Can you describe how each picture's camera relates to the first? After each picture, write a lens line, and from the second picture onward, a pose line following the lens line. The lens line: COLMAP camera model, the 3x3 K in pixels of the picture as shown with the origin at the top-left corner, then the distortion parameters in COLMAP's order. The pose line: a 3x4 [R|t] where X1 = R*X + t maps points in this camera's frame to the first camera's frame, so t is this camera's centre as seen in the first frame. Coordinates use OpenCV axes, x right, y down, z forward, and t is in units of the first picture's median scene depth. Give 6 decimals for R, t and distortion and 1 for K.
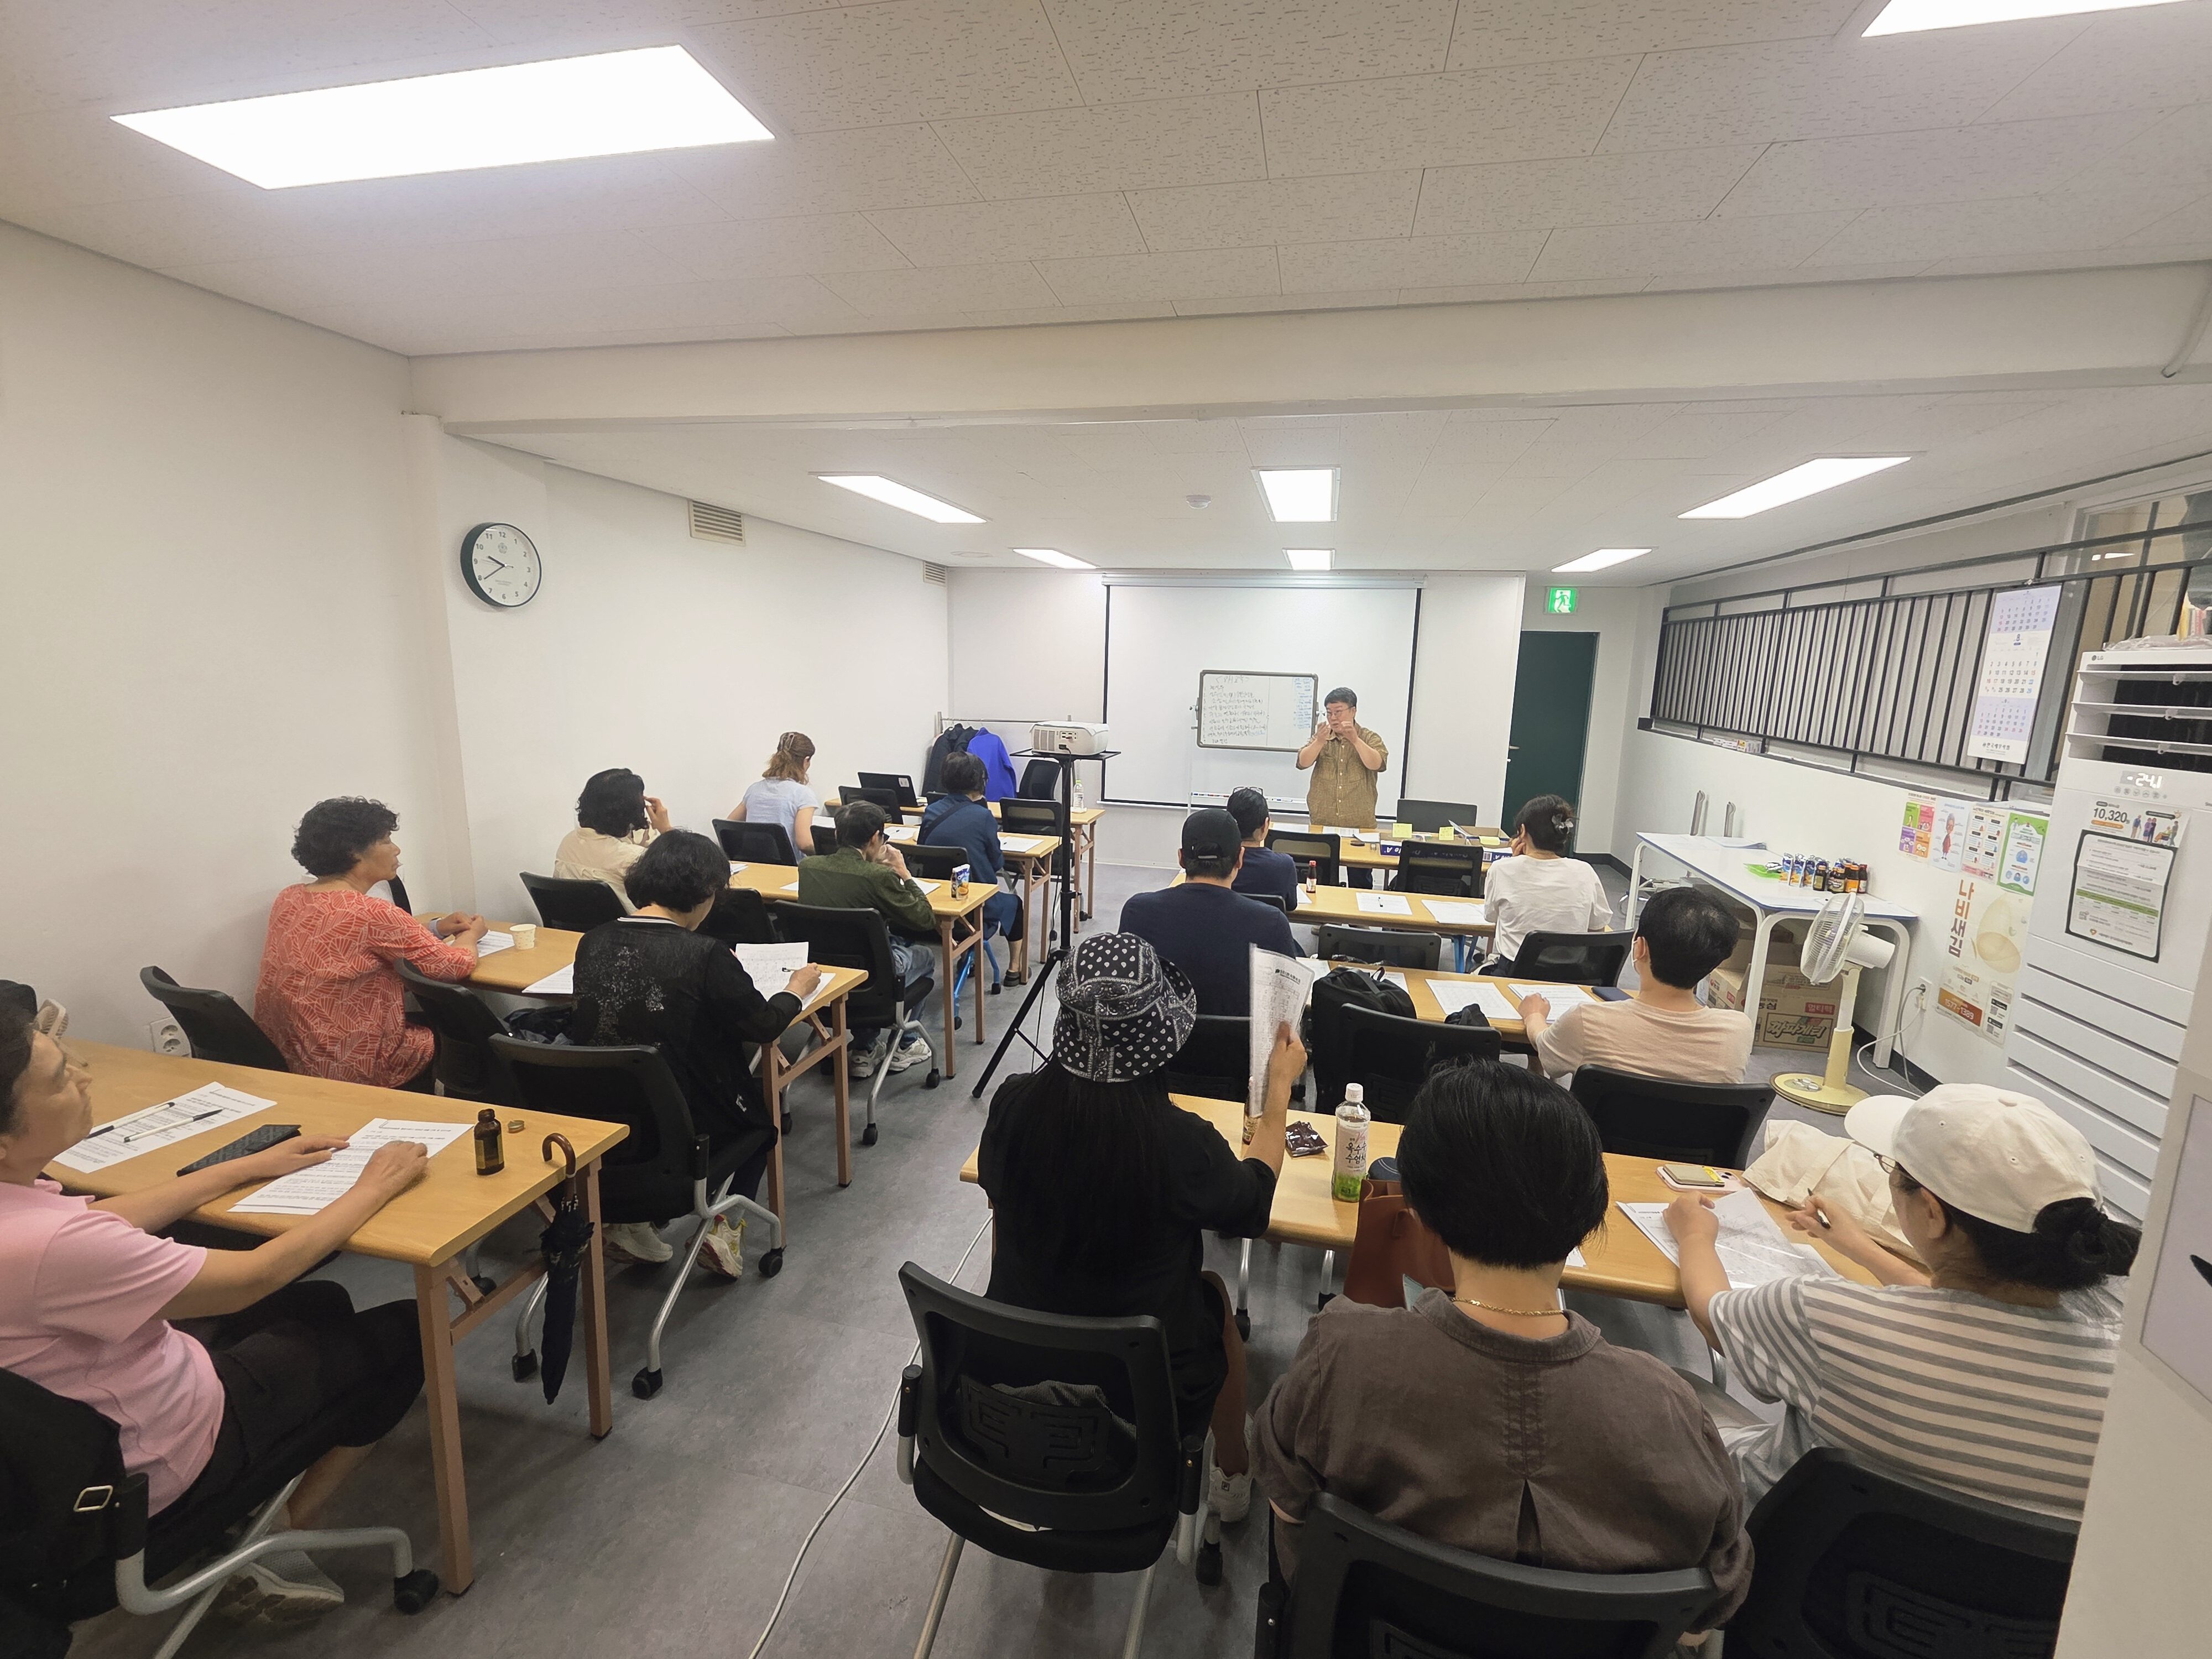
lens RADIAL K [[909.3, 0, 1124.6], [0, 909.3, 818.3], [0, 0, 1]] dist [-0.010362, 0.000232]
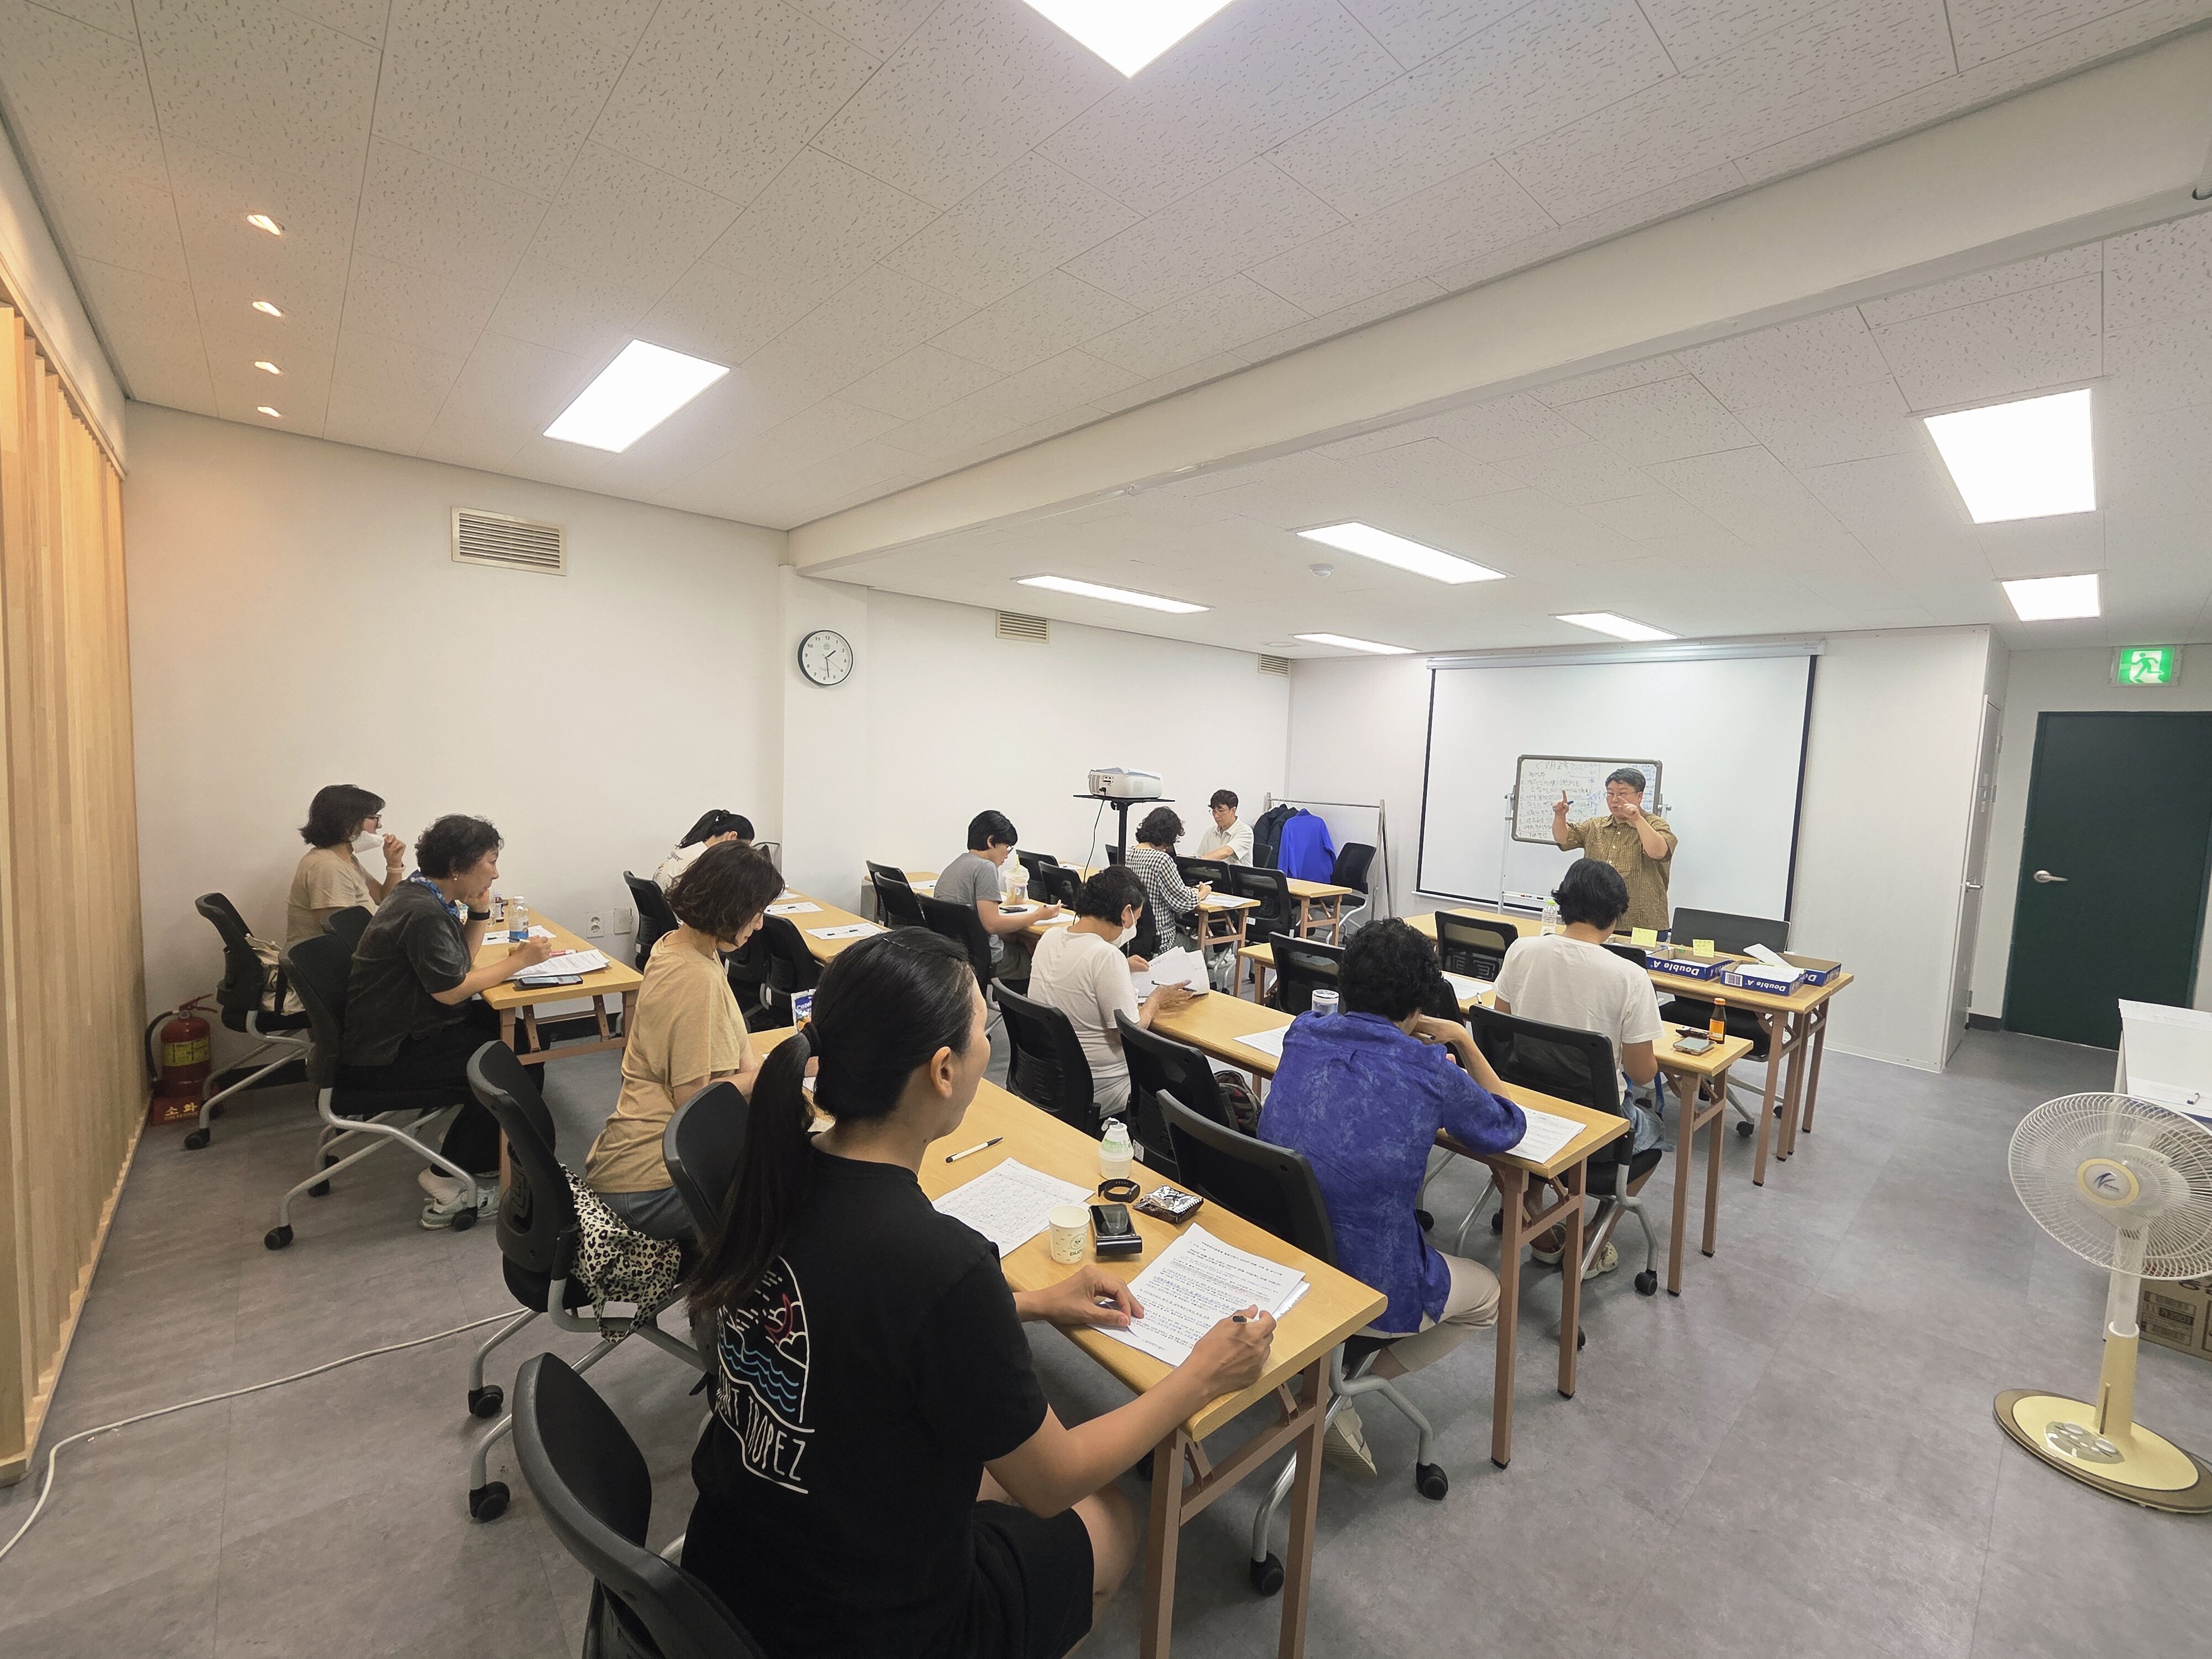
lens RADIAL K [[909.3, 0, 1124.6], [0, 909.3, 818.3], [0, 0, 1]] dist [-0.010362, 0.000232]
pose [[0.807285, 0.053382, -0.587743, 0.302830], [-0.125210, 0.988721, -0.082178, 0.023137], [0.576727, 0.139933, 0.804863, 0.050811]]
